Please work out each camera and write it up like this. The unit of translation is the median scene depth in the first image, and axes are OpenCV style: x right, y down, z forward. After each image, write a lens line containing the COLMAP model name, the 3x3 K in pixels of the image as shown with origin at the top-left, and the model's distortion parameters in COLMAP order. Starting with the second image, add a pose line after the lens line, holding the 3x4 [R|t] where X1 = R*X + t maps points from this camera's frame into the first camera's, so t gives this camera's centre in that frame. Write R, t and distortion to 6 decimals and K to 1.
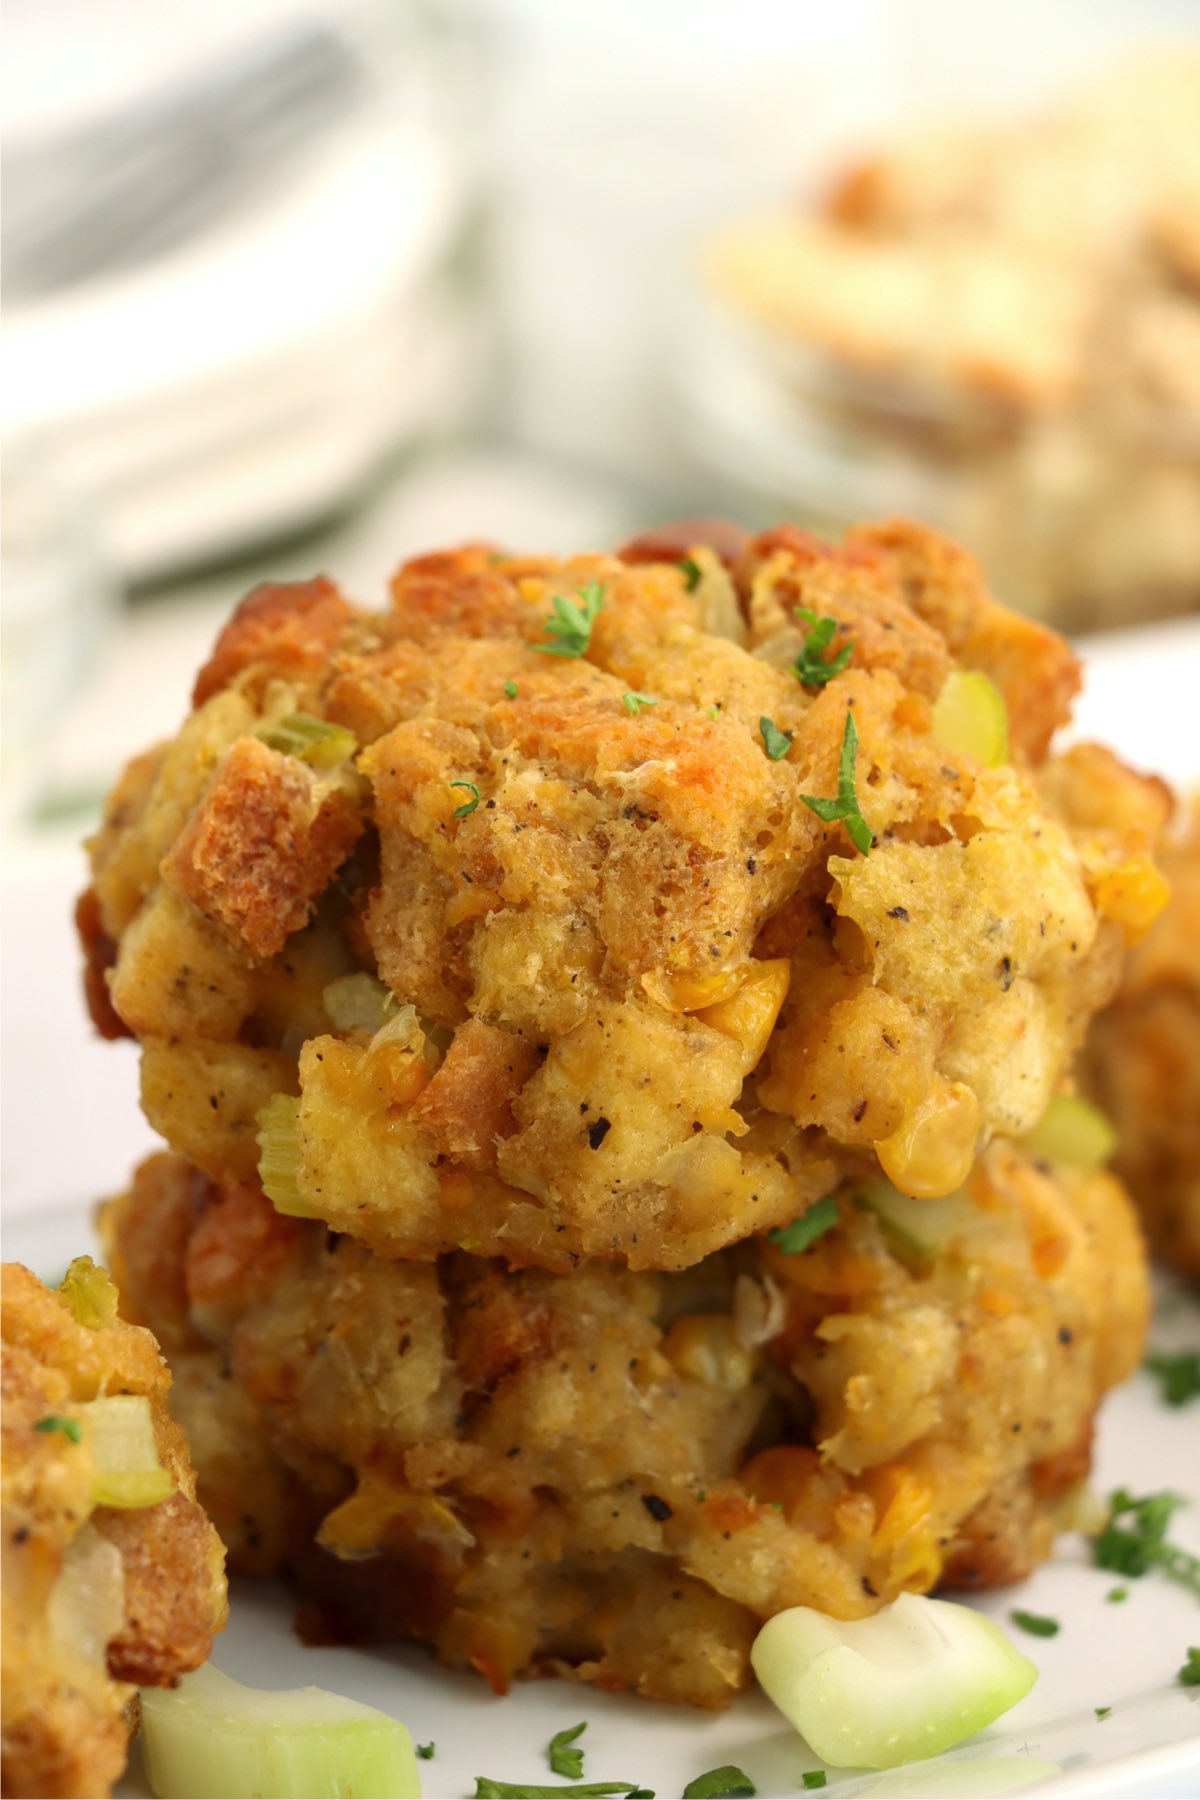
lens RADIAL K [[6830.7, 0, 600.0], [0, 6830.7, 900.0], [0, 0, 1]] dist [0.053097, -1.581693]
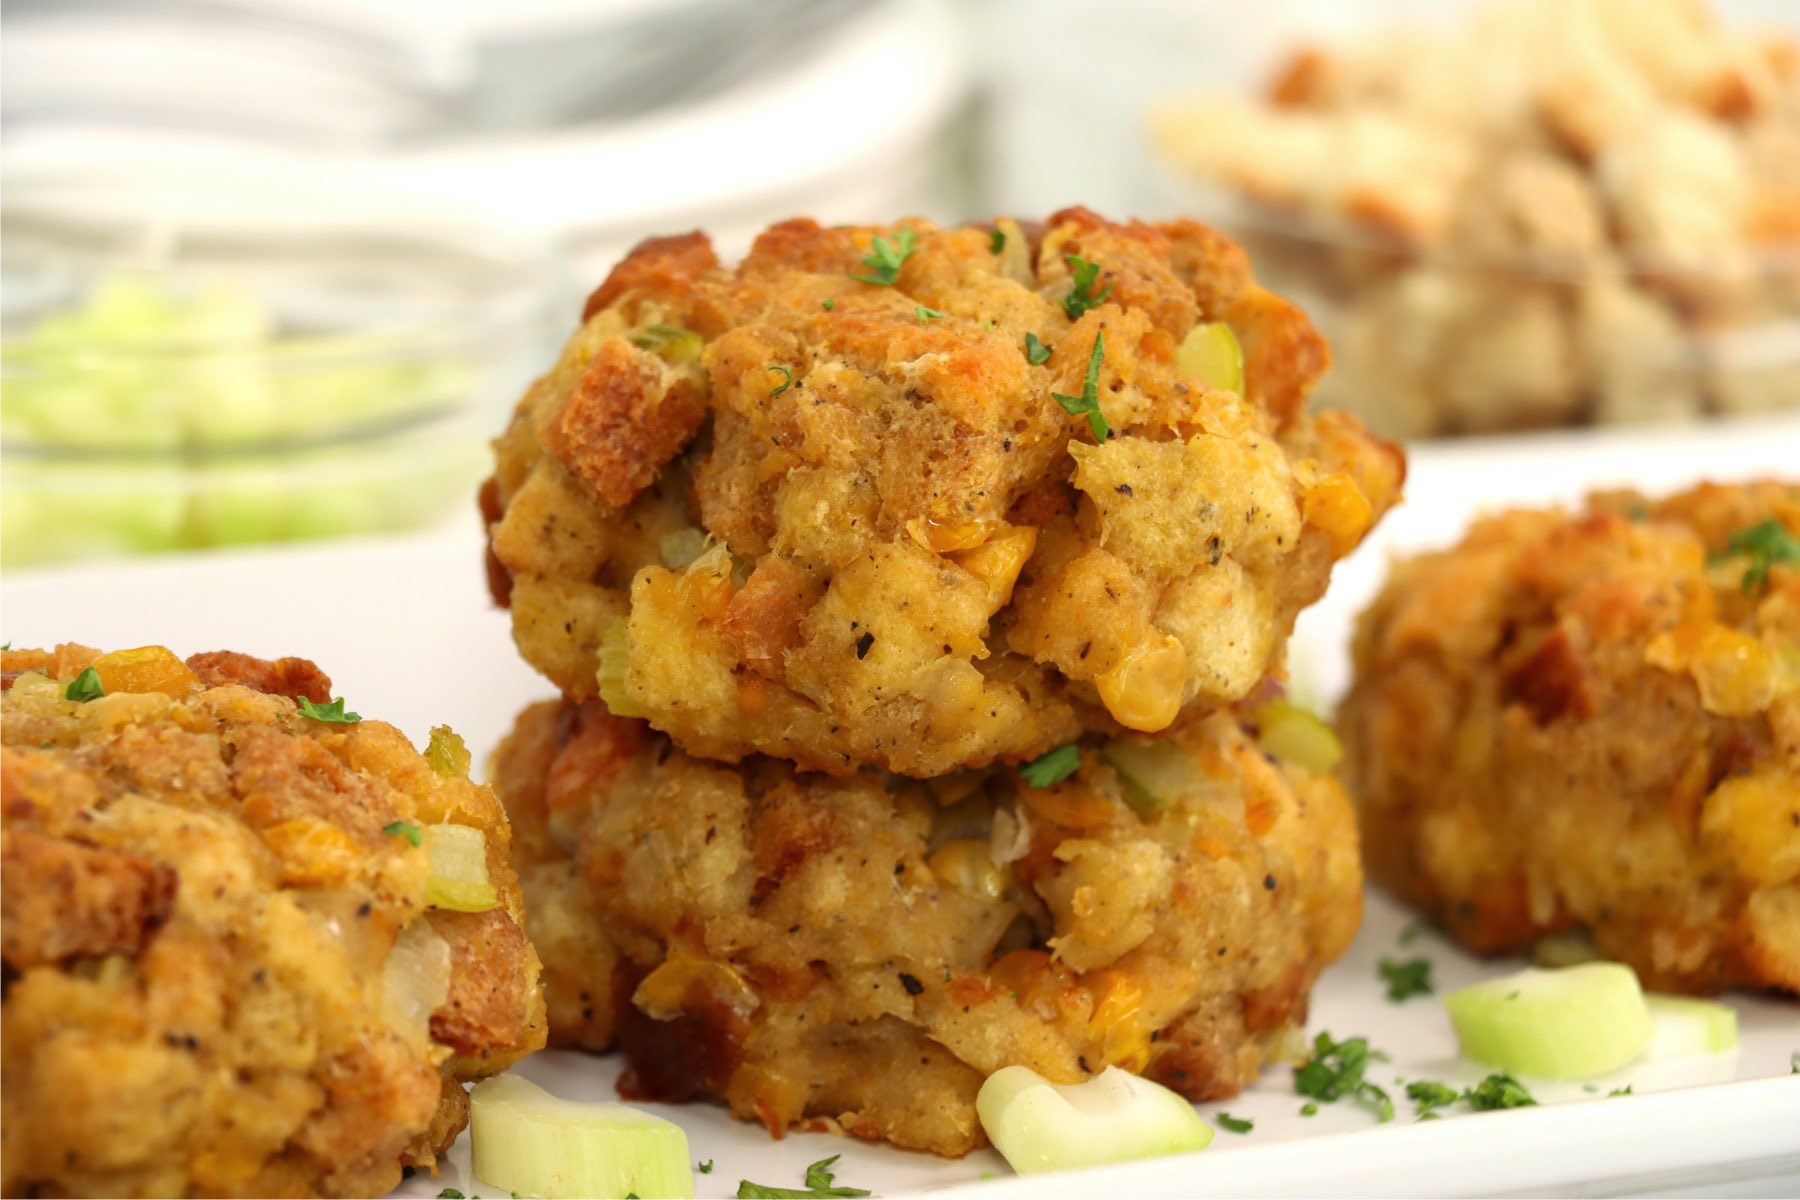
lens RADIAL K [[8384.2, 0, 900.0], [0, 8384.2, 600.0], [0, 0, 1]] dist [0.257549, 1.165794]
pose [[0.993602, 0.050397, -0.101073, 0.155797], [-0.062677, 0.990517, -0.122263, 0.206757], [0.093952, 0.127815, 0.987338, -0.484210]]
